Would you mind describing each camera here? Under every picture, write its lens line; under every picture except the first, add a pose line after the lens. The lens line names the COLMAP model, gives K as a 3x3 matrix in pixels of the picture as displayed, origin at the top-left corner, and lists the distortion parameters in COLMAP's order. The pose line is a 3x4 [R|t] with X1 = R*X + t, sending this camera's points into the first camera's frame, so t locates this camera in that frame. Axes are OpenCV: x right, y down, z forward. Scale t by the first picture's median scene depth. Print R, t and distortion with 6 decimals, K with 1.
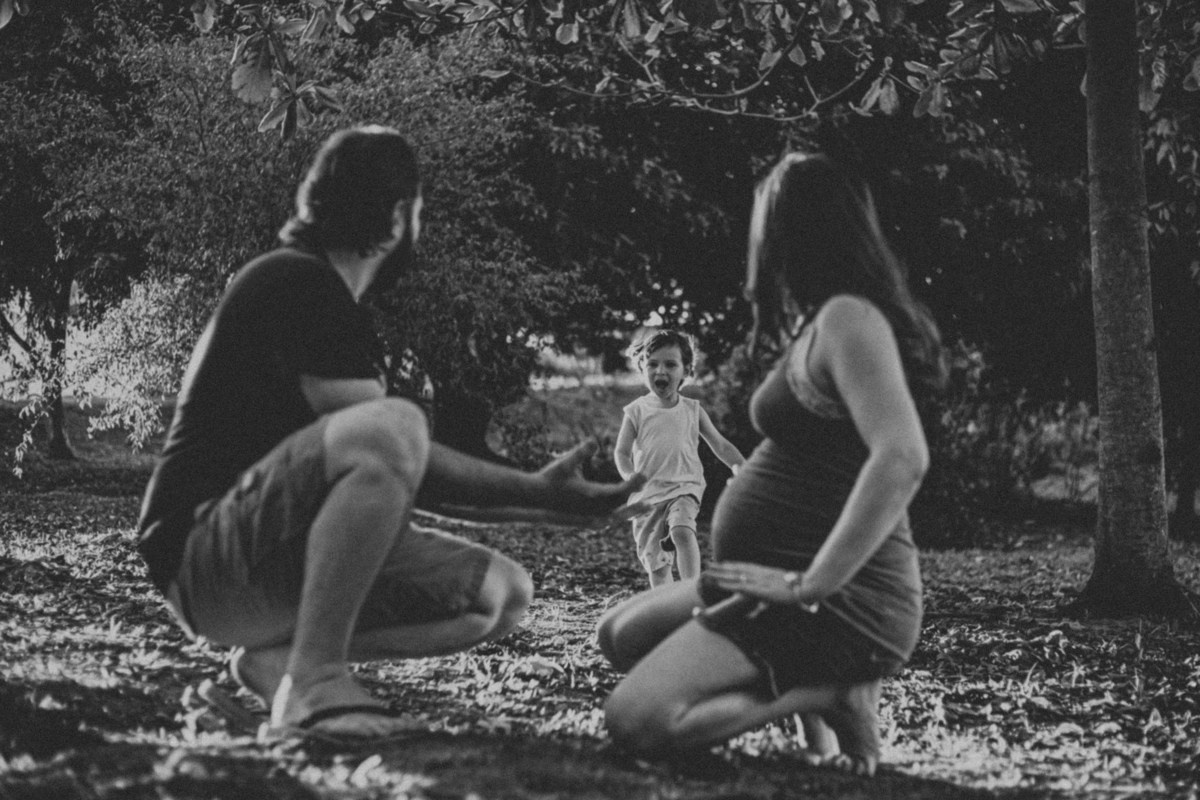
lens RADIAL K [[1975.7, 0, 677.7], [0, 1975.7, 372.8], [0, 0, 1]] dist [-0.110488, 0.000000]
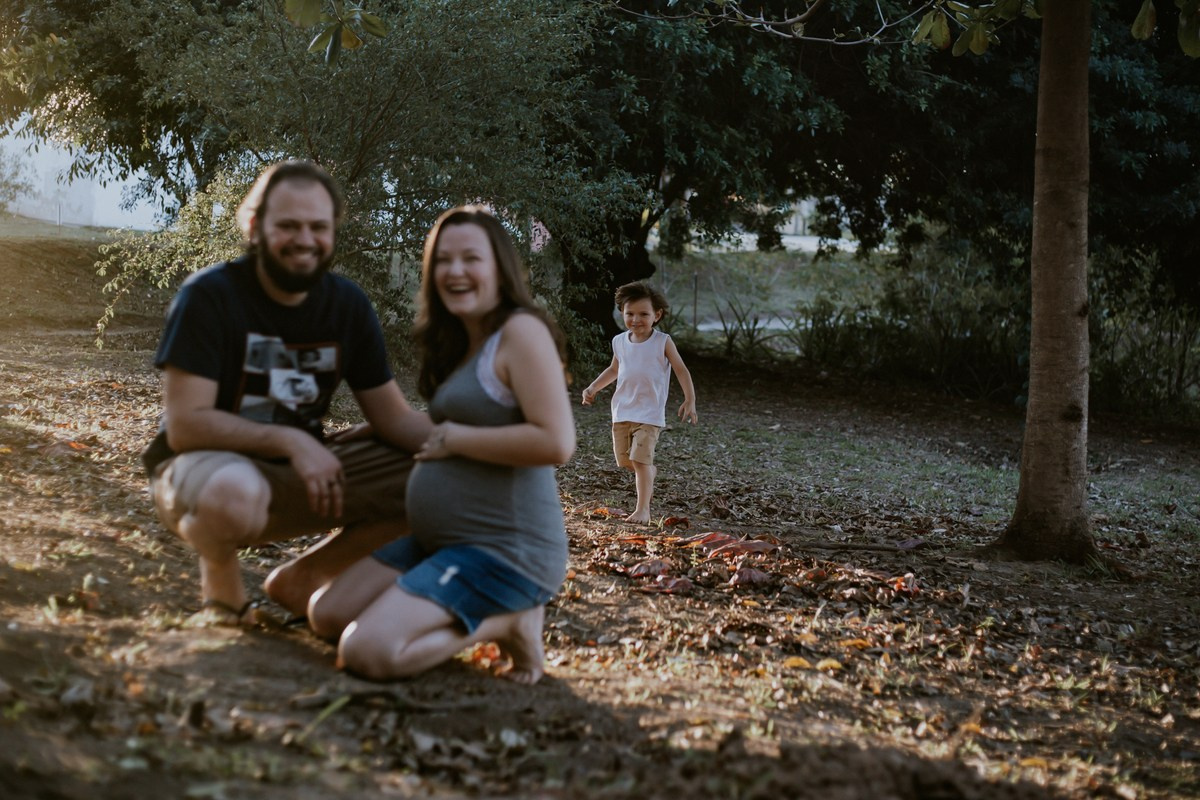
lens RADIAL K [[2160.6, 0, 657.5], [0, 2160.6, 339.2], [0, 0, 1]] dist [-0.115741, 0.000000]
pose [[0.991067, 0.064340, -0.116819, 0.148542], [-0.057935, 0.996667, 0.057428, -0.052299], [0.120124, -0.050147, 0.991491, -0.189396]]
